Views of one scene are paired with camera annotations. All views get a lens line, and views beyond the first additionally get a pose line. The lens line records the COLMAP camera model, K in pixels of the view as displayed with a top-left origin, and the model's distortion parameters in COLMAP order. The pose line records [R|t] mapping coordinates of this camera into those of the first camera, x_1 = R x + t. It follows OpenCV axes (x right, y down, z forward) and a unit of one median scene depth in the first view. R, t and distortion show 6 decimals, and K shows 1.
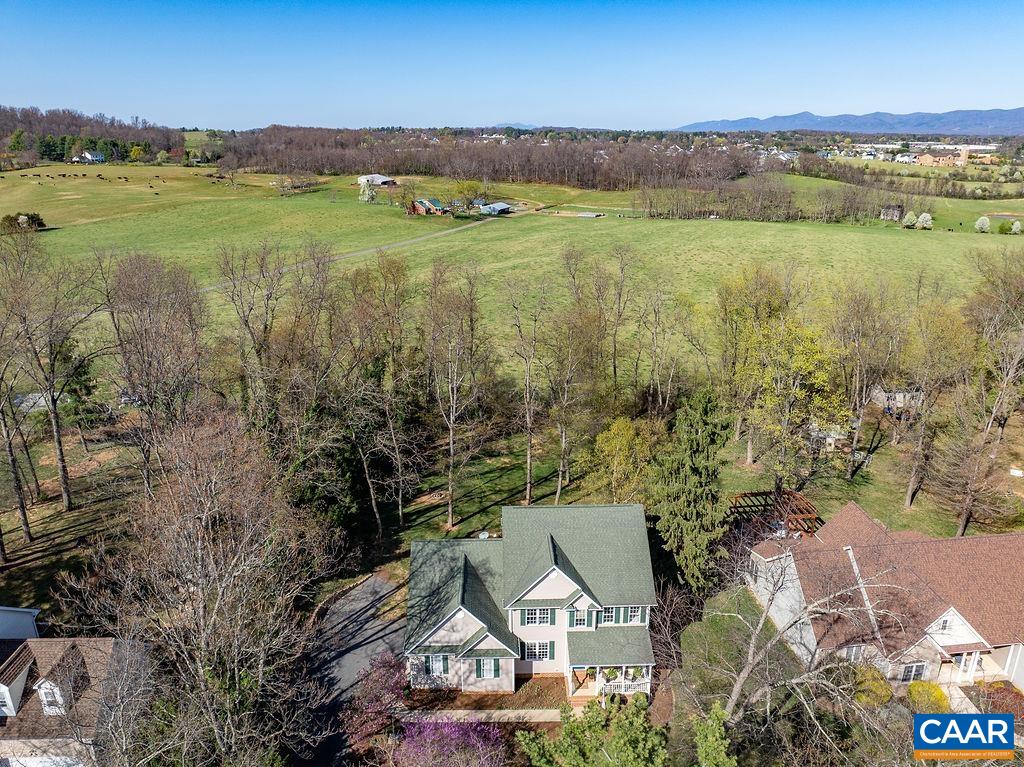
lens RADIAL K [[721.6, 0, 516.0], [0, 721.6, 380.7], [0, 0, 1]] dist [-0.039397, 0.006192]
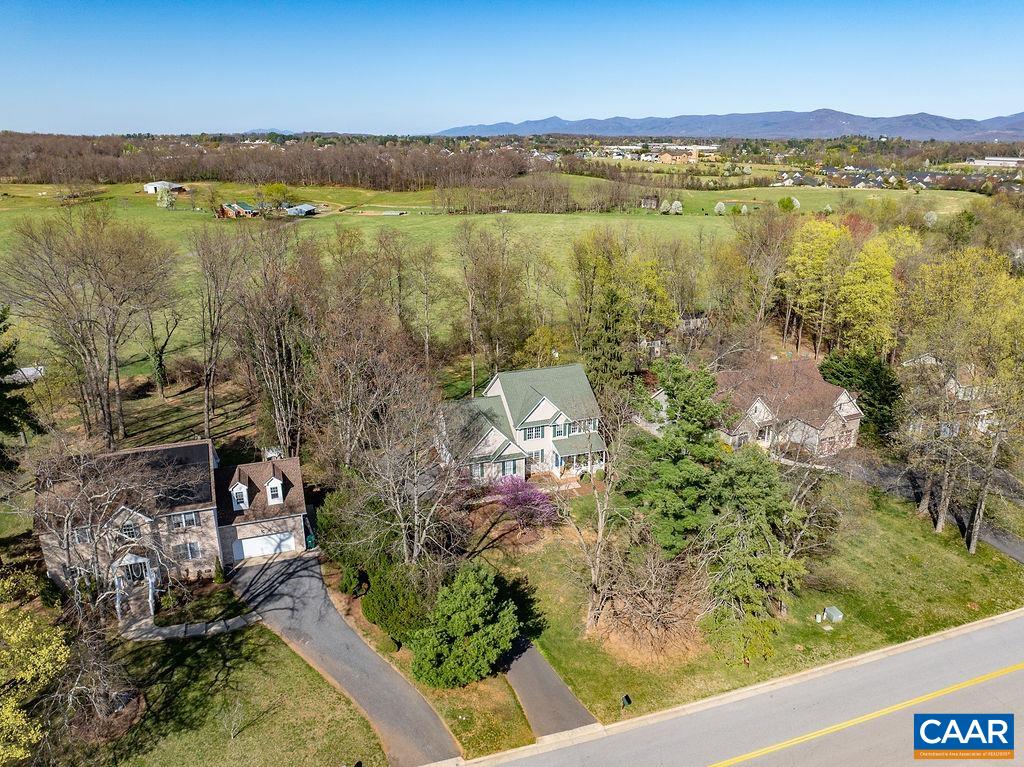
lens RADIAL K [[721.6, 0, 516.0], [0, 721.6, 380.7], [0, 0, 1]] dist [-0.039397, 0.006192]
pose [[0.951224, -0.098850, 0.292235, -0.046373], [0.100666, 0.994881, 0.008856, 0.019513], [-0.291615, 0.020995, 0.956305, -0.051859]]
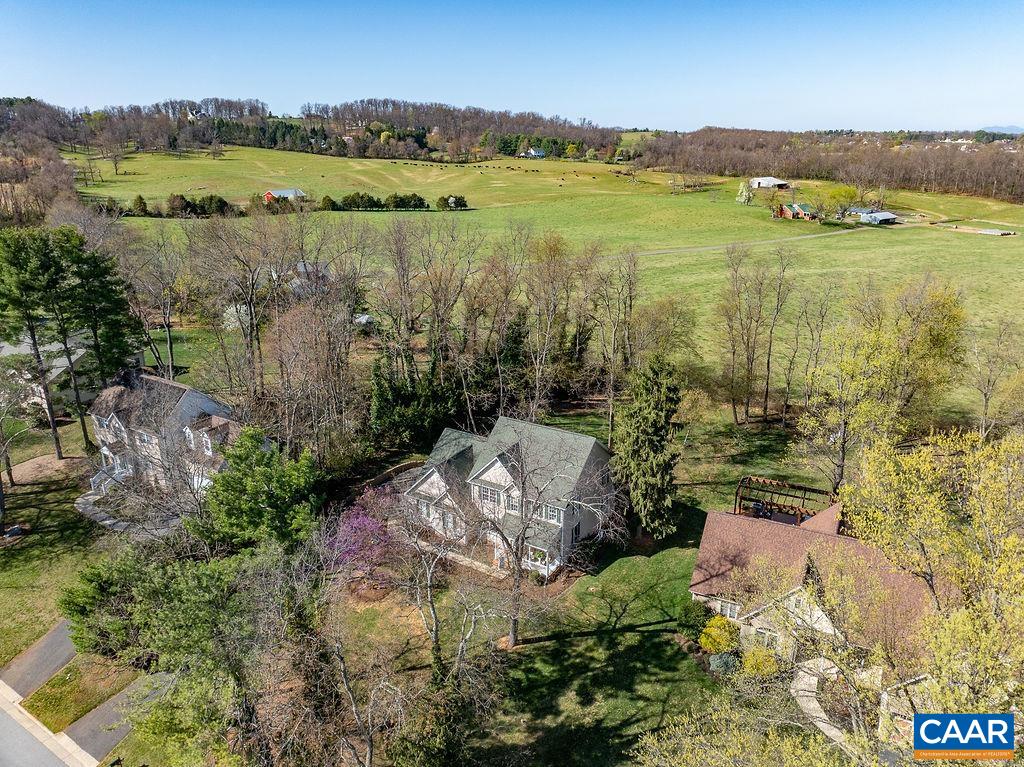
lens RADIAL K [[721.6, 0, 516.0], [0, 721.6, 380.7], [0, 0, 1]] dist [-0.039397, 0.006192]
pose [[0.835340, 0.175739, -0.520887, 0.074102], [-0.176720, 0.983077, 0.048271, 0.004350], [0.520555, 0.051729, 0.852260, -0.013676]]
